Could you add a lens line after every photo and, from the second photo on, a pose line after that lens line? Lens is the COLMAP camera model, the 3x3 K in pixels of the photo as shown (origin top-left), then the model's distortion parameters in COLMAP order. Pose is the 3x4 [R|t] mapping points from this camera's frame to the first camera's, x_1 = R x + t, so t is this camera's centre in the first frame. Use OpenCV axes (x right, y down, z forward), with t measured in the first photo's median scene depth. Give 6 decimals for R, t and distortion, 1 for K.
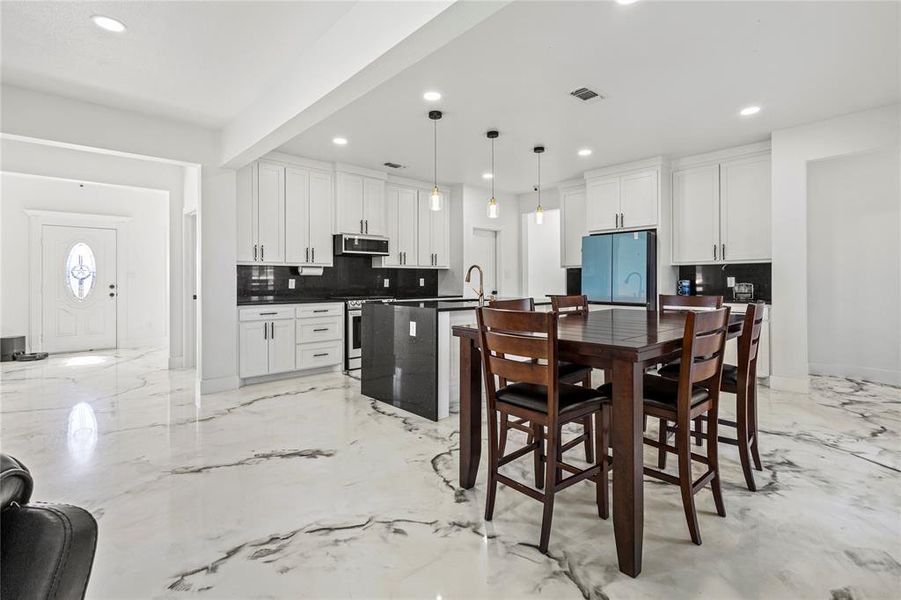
lens RADIAL K [[411.3, 0, 450.5], [0, 411.3, 280.7], [0, 0, 1]] dist [0.003436, -0.000090]
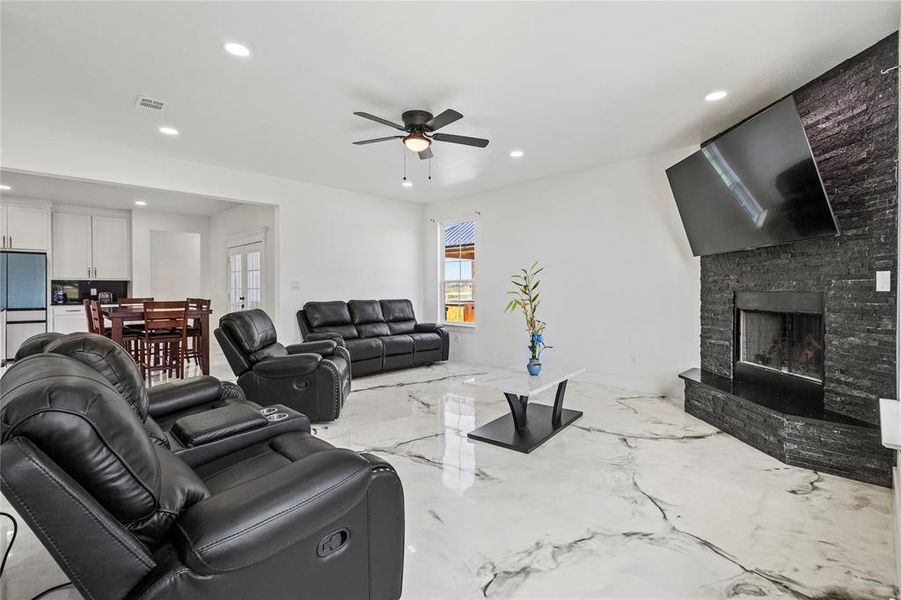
lens RADIAL K [[416.0, 0, 464.8], [0, 416.0, 287.6], [0, 0, 1]] dist [0.007141, -0.000321]
pose [[-0.066316, 0.008731, 0.997760, -1.028857], [0.000779, 0.999962, -0.008698, 0.002612], [-0.997798, 0.000201, -0.066321, -0.307556]]
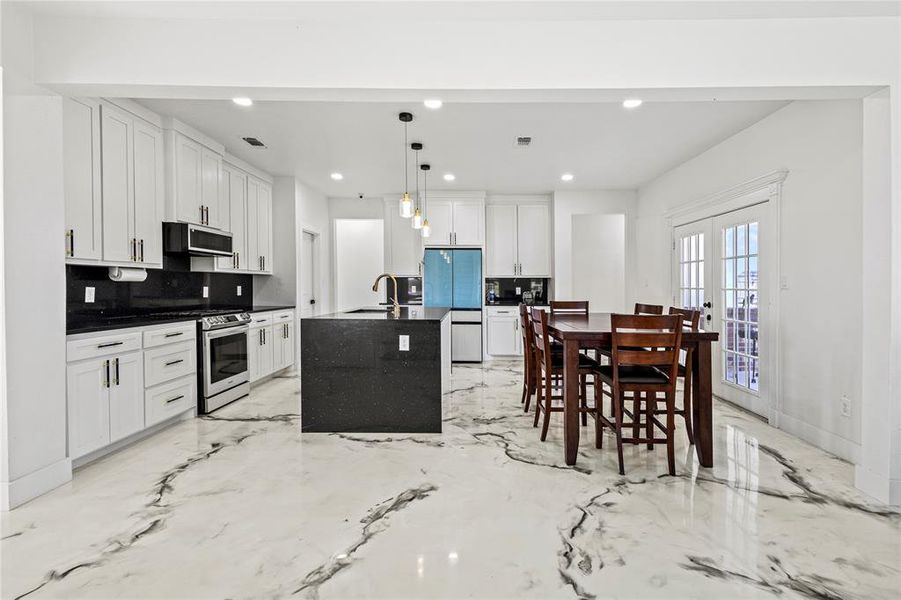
lens RADIAL K [[416.0, 0, 464.8], [0, 416.0, 287.6], [0, 0, 1]] dist [0.007141, -0.000321]
pose [[0.687192, 0.003843, 0.726466, -0.478808], [-0.005730, 0.999984, 0.000130, -0.006605], [-0.726454, -0.004252, 0.687202, 0.175028]]
